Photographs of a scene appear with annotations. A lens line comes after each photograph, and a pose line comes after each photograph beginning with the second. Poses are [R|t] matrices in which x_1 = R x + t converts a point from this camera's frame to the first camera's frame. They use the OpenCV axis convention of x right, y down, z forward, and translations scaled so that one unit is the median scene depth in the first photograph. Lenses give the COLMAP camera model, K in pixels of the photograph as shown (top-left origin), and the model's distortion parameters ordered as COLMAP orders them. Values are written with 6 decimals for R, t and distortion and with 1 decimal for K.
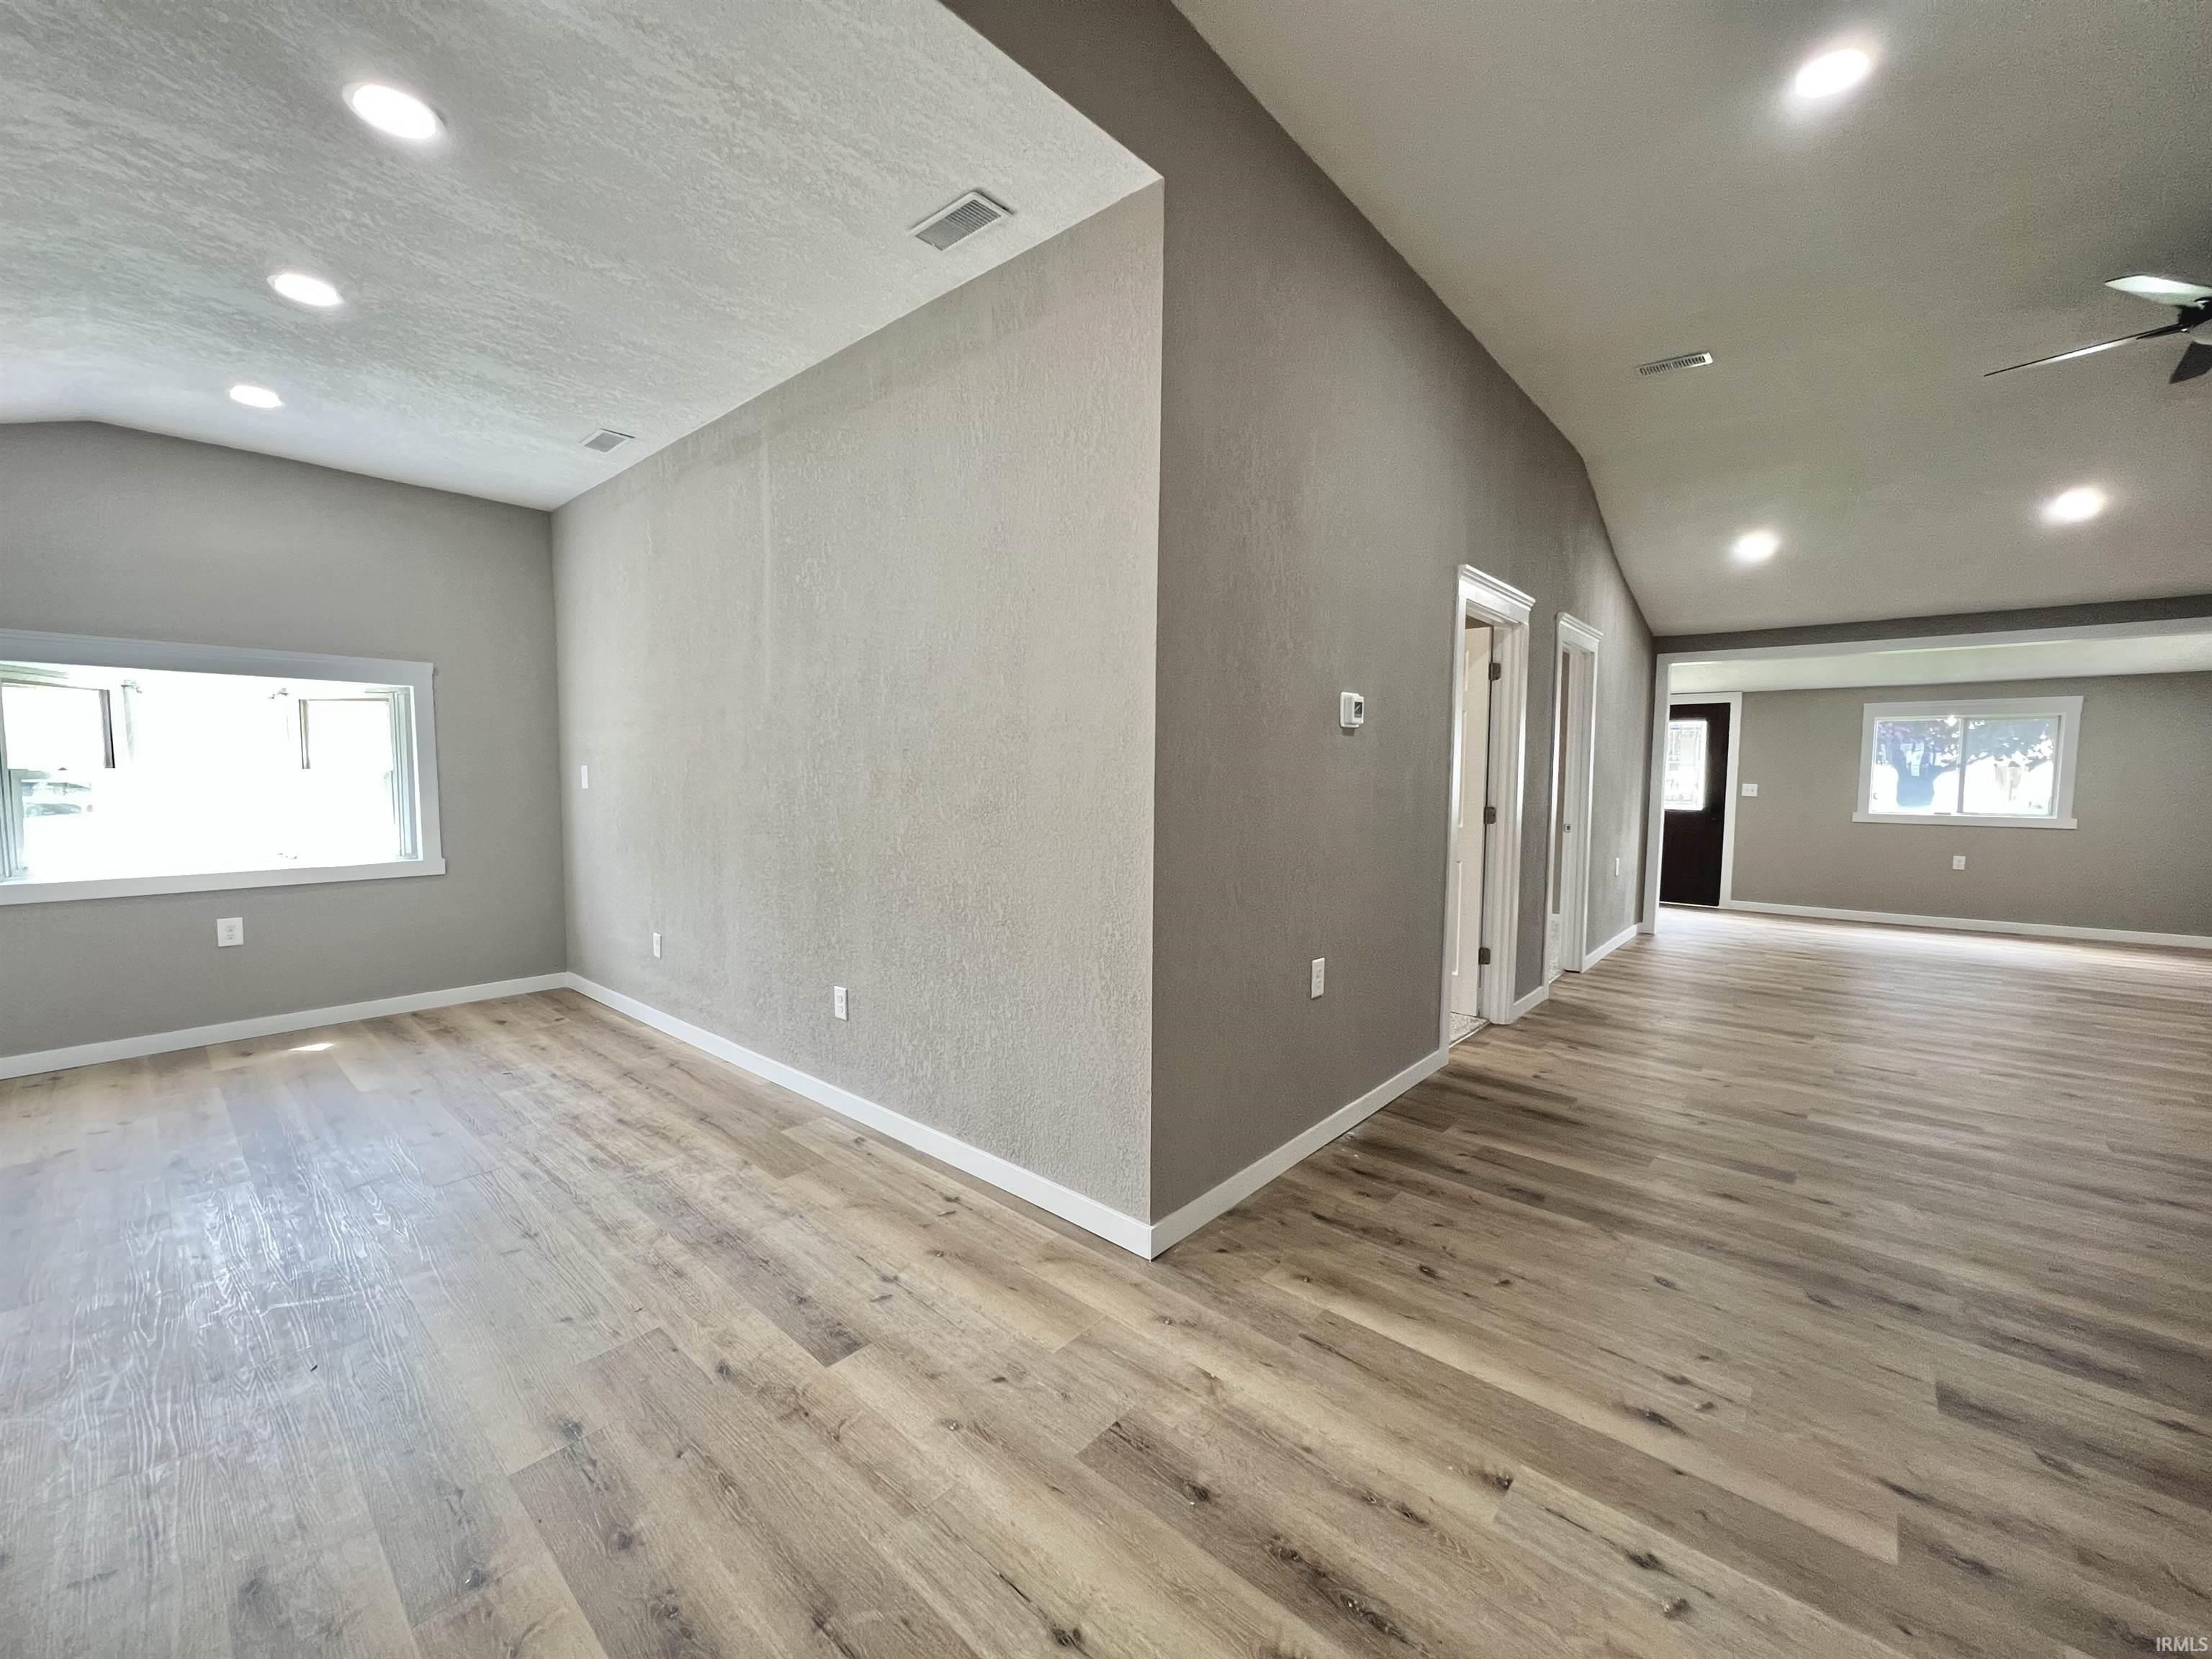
lens RADIAL K [[884.7, 0, 1110.3], [0, 884.7, 829.0], [0, 0, 1]] dist [0.000991, -0.000141]
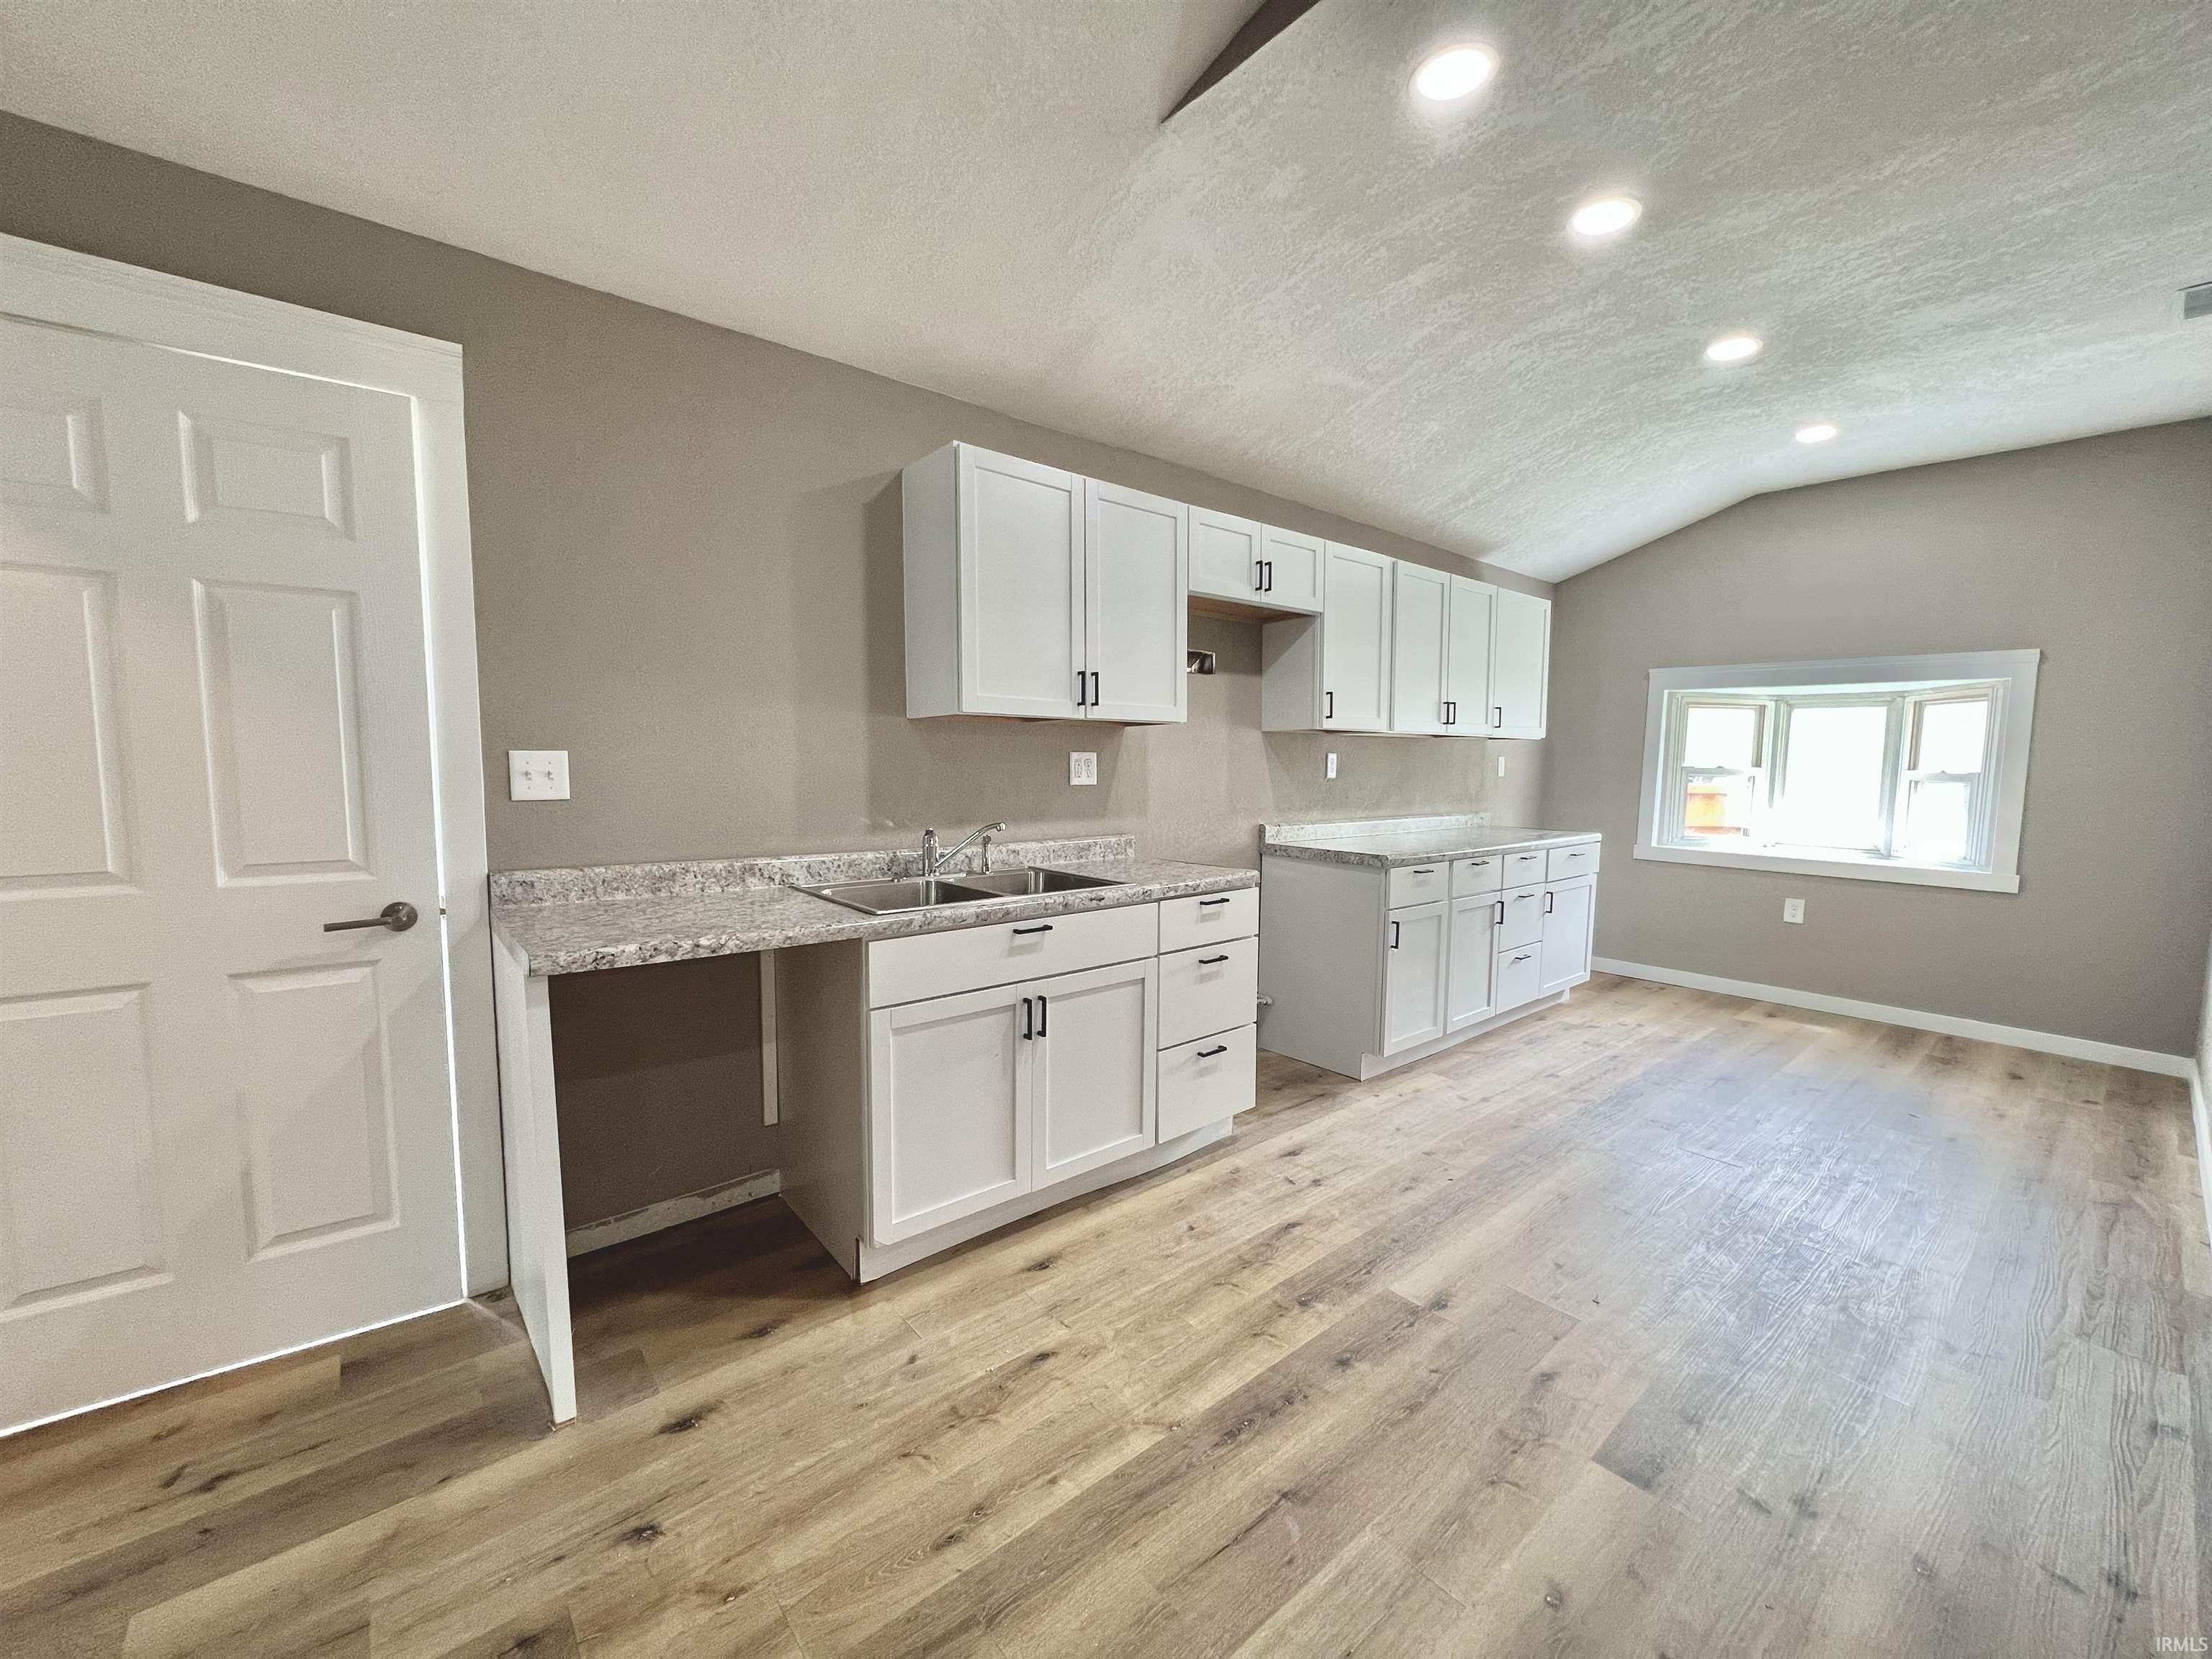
lens RADIAL K [[884.7, 0, 1110.3], [0, 884.7, 829.0], [0, 0, 1]] dist [0.000991, -0.000141]
pose [[-0.151494, 0.076451, -0.985497, 0.445639], [-0.082554, 0.992543, 0.089688, -0.031793], [0.985005, 0.094944, -0.144053, 0.487357]]
